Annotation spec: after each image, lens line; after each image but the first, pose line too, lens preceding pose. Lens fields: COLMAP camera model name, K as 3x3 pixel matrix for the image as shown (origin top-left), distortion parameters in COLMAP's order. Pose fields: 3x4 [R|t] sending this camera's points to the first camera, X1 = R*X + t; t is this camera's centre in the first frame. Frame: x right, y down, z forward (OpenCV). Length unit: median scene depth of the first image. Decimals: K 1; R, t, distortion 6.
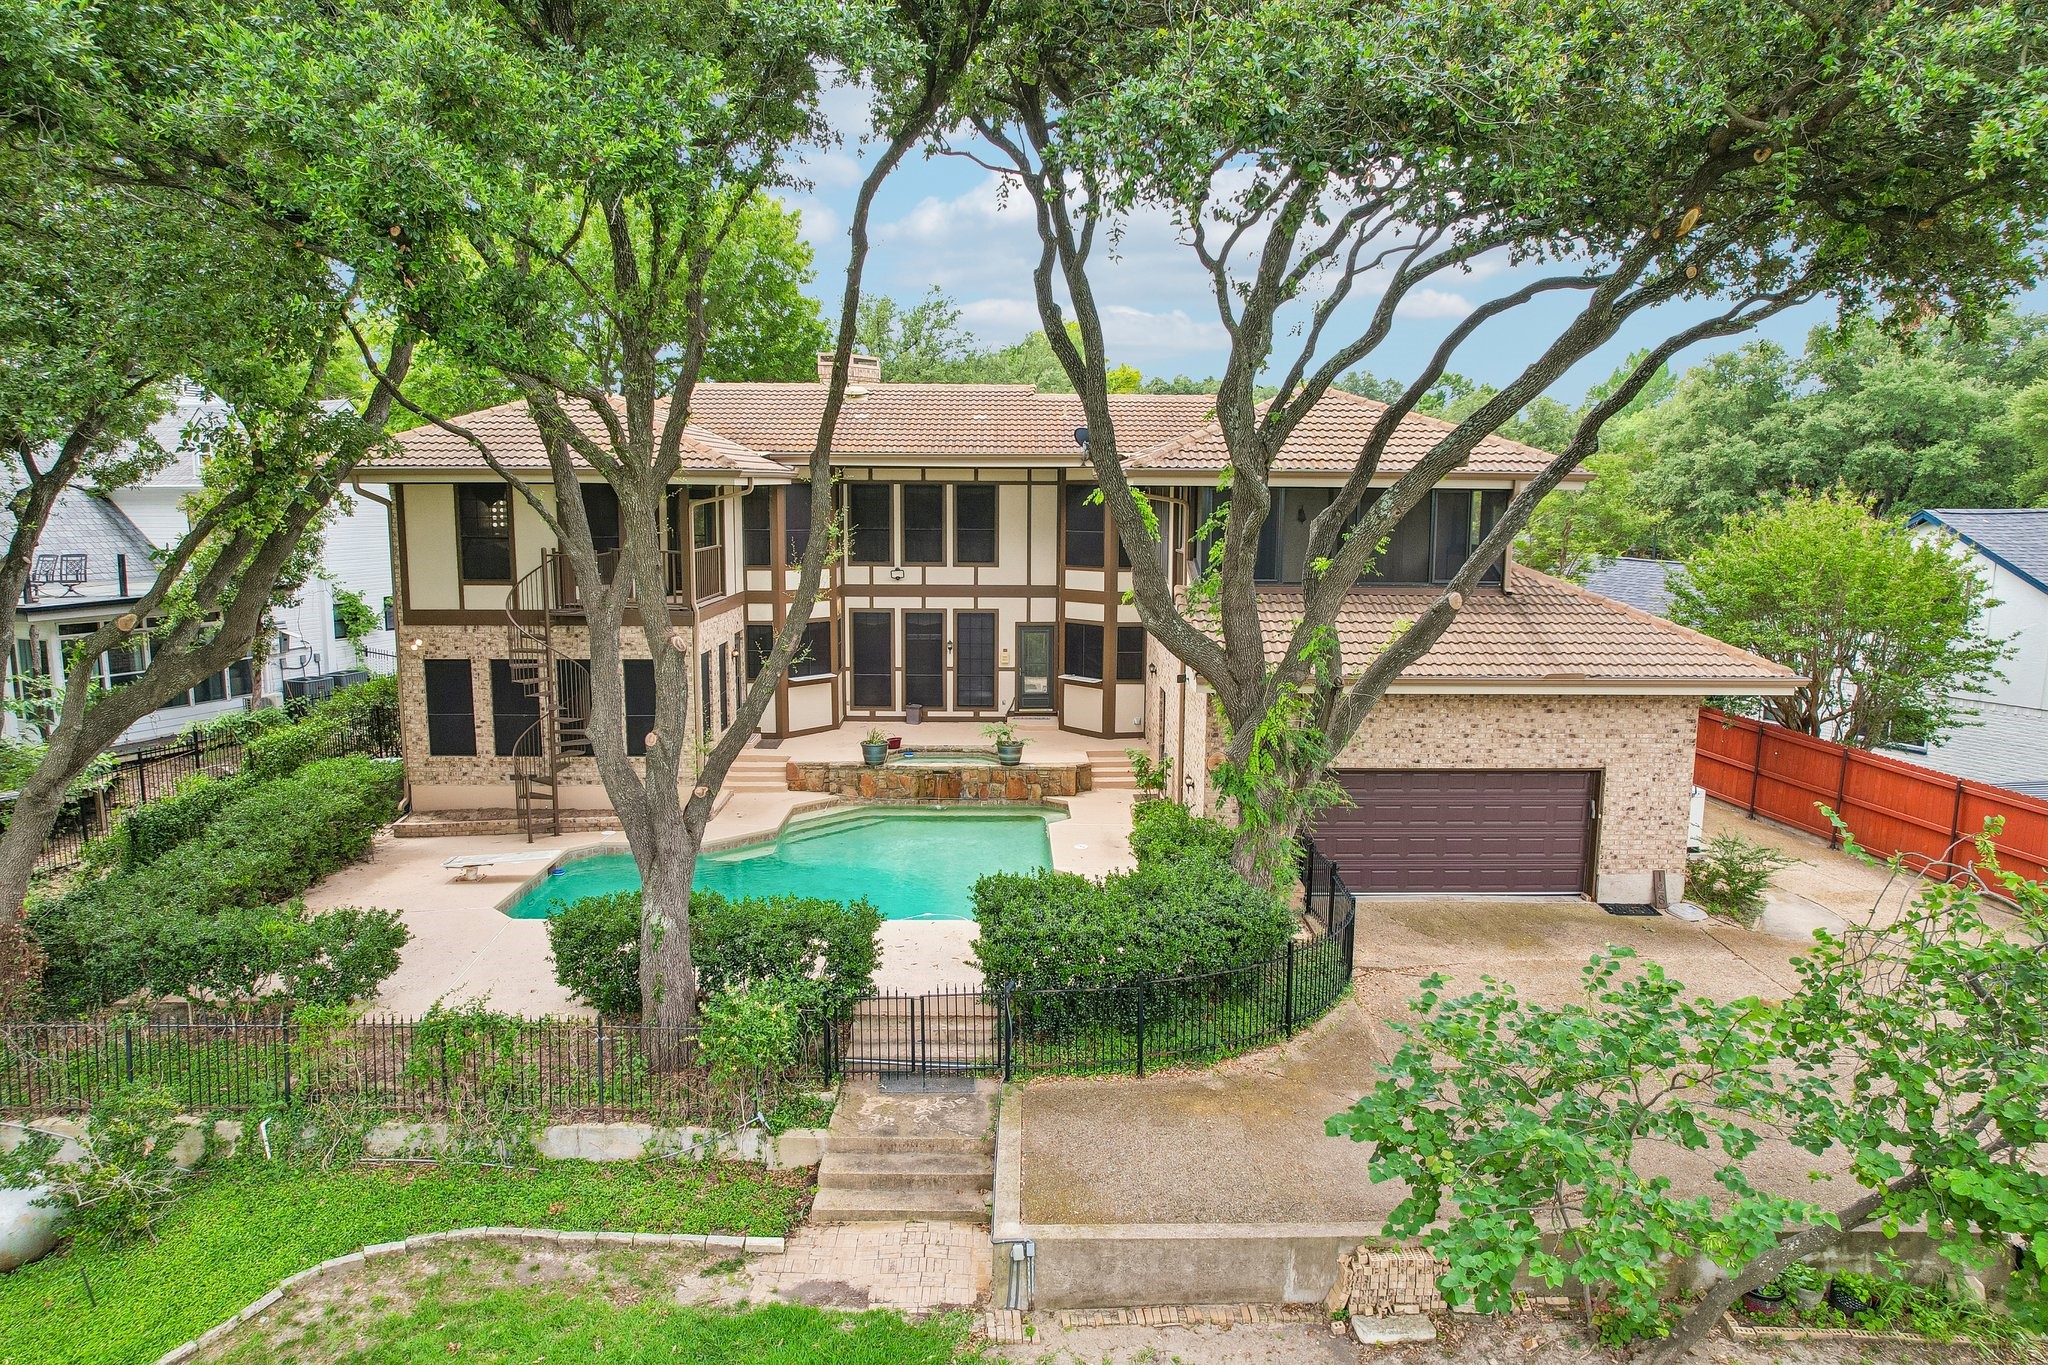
lens RADIAL K [[1318.5, 0, 1024.1], [0, 1318.5, 676.3], [0, 0, 1]] dist [-0.060391, 0.044766]
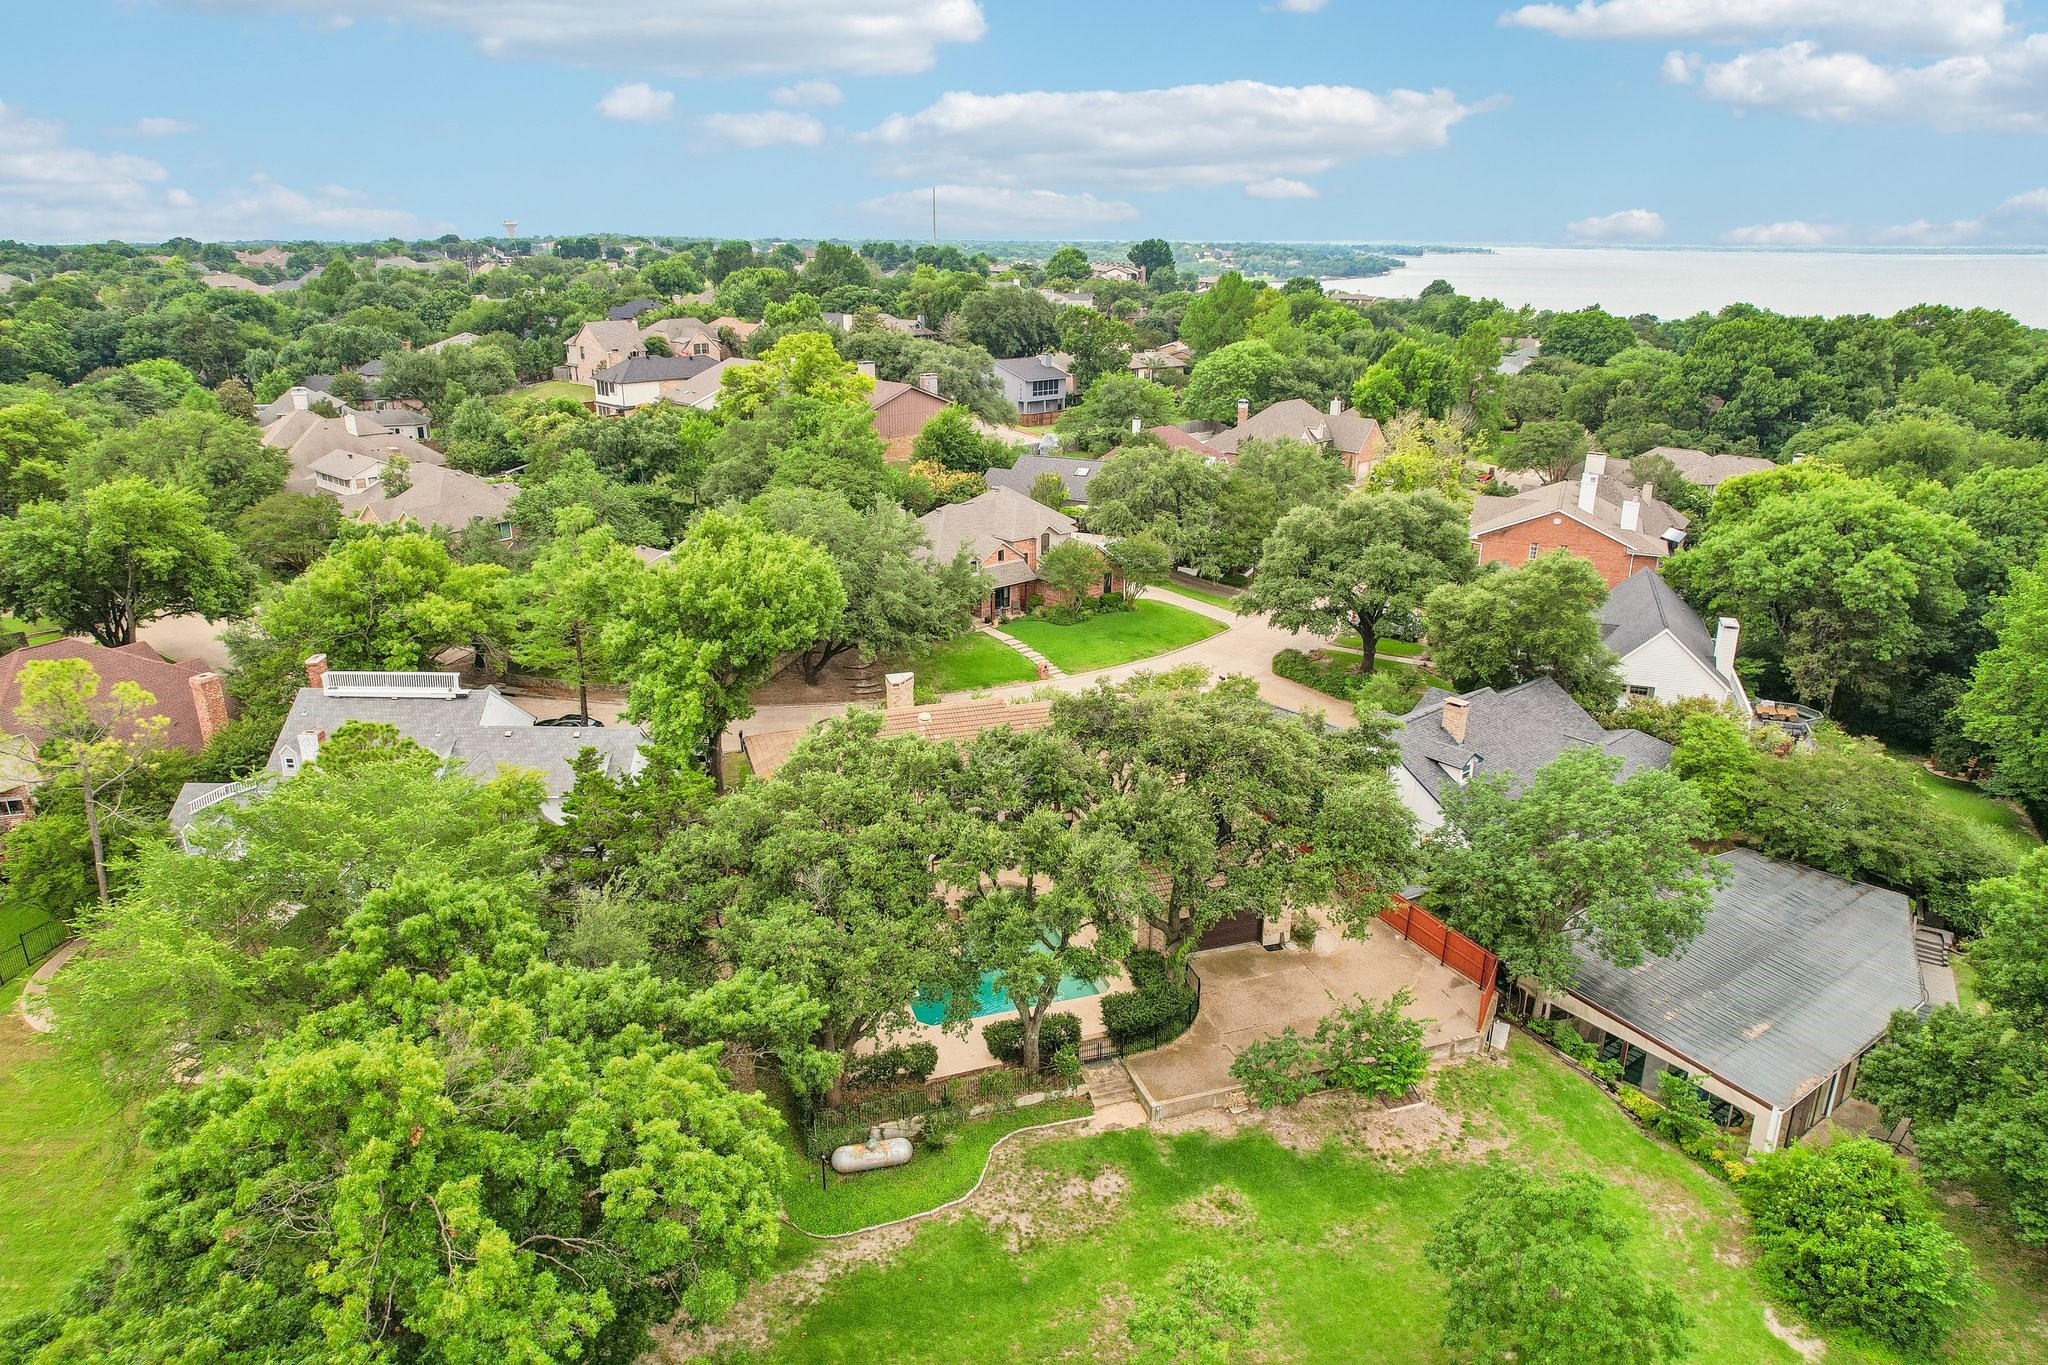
lens RADIAL K [[1318.5, 0, 1030.4], [0, 1318.5, 680.0], [0, 0, 1]] dist [-0.060391, 0.044766]
pose [[0.952167, -0.100285, 0.288655, -0.864596], [0.041259, 0.978157, 0.203734, -1.052007], [-0.302782, -0.182079, 0.935506, -1.517640]]
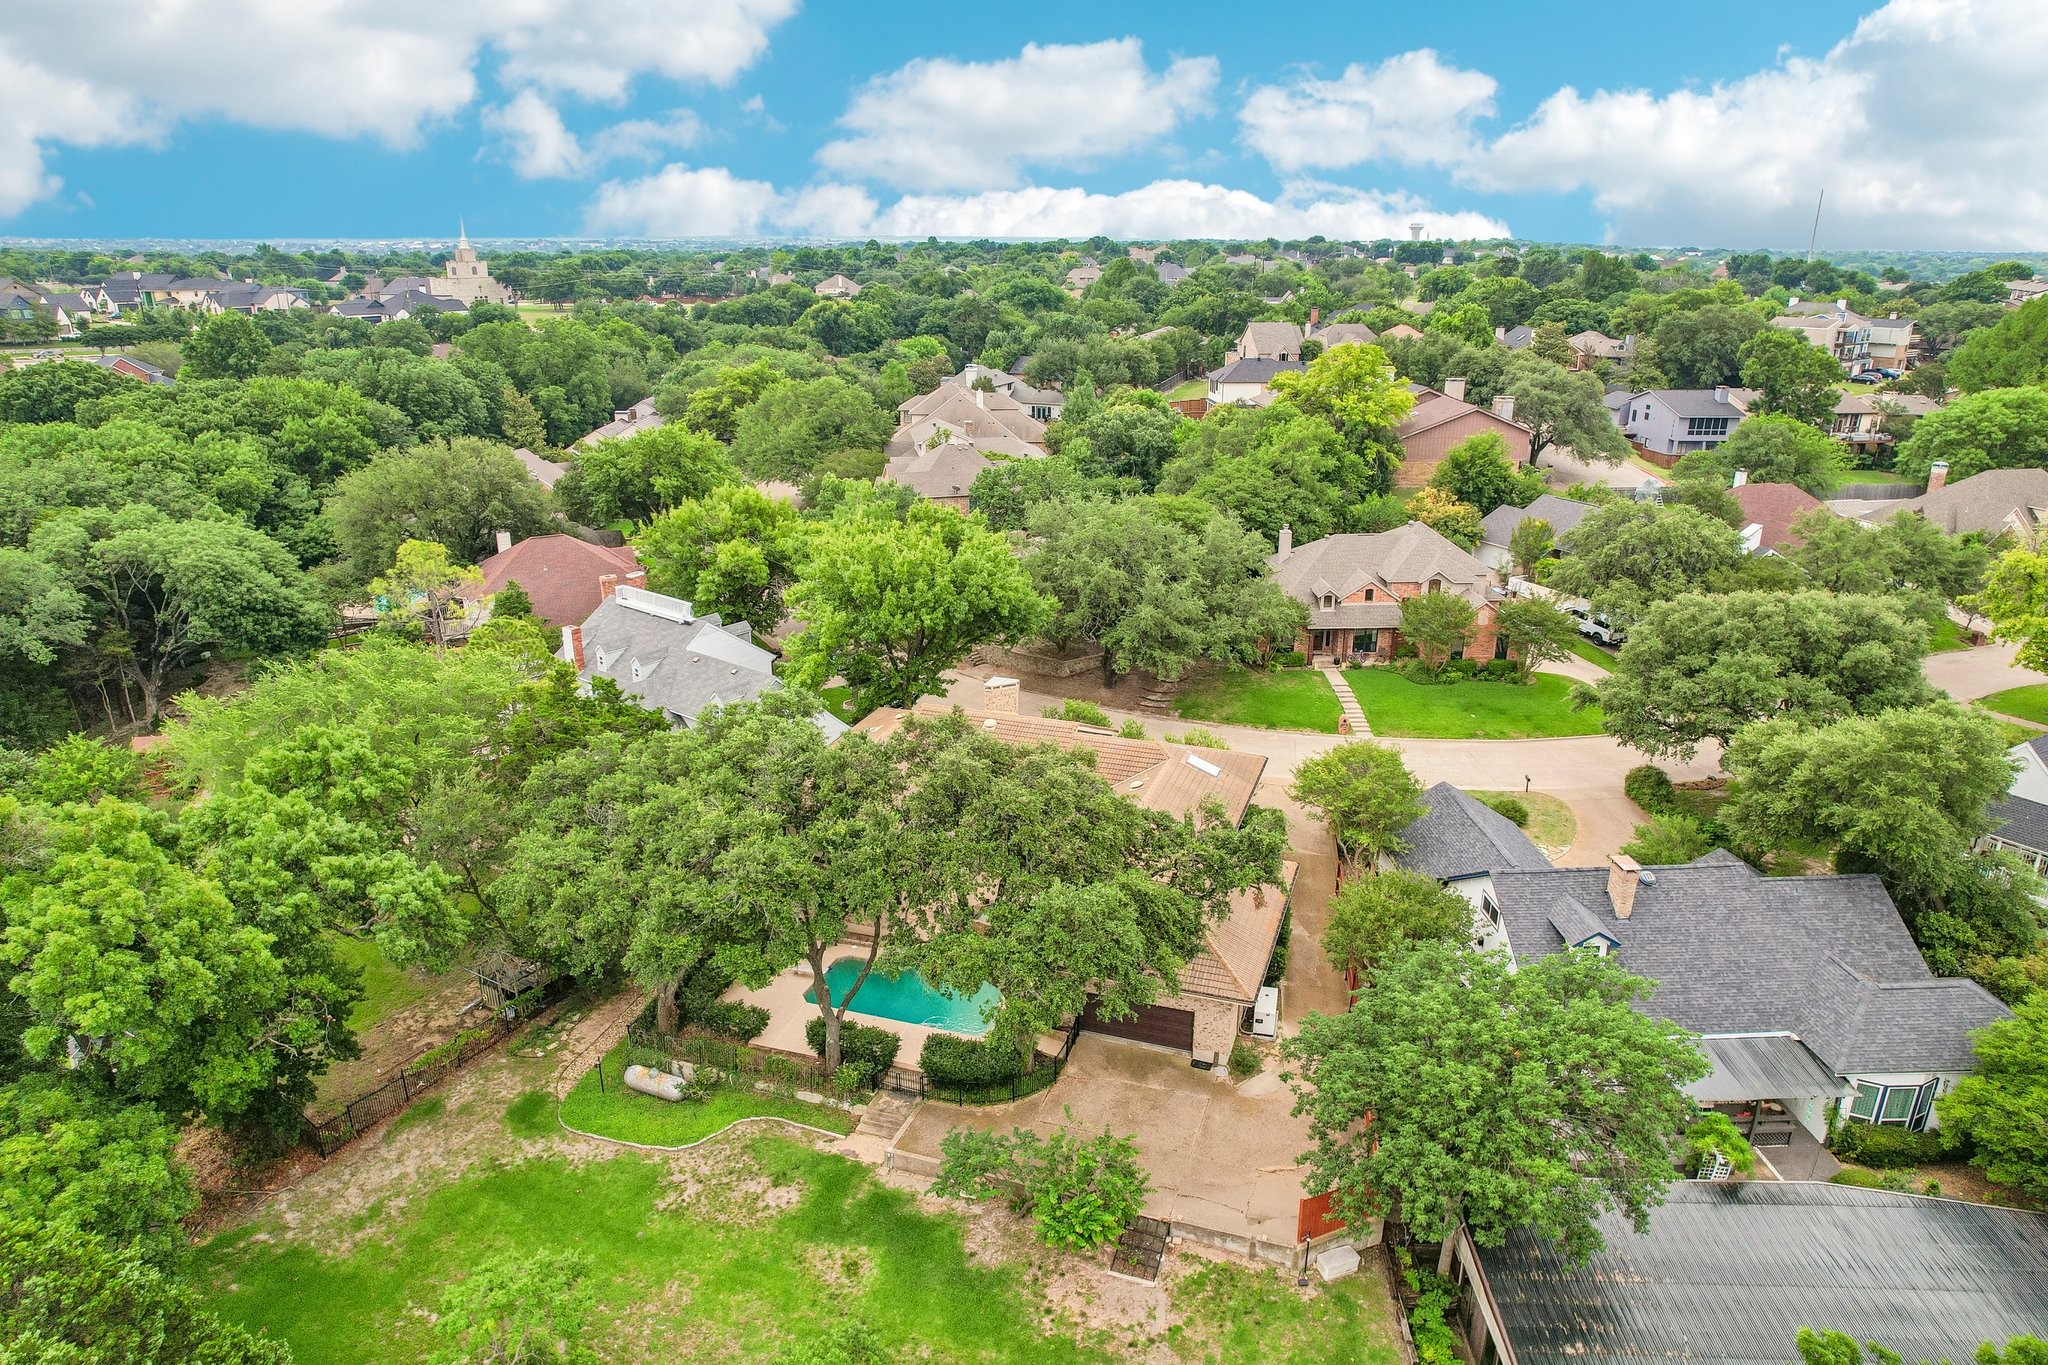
lens RADIAL K [[1318.5, 0, 1025.9], [0, 1318.5, 682.8], [0, 0, 1]] dist [-0.060391, 0.044766]
pose [[0.939931, 0.109288, -0.323398, 0.902990], [-0.043714, 0.978102, 0.203485, -1.075769], [0.338555, -0.177124, 0.924125, -1.378314]]
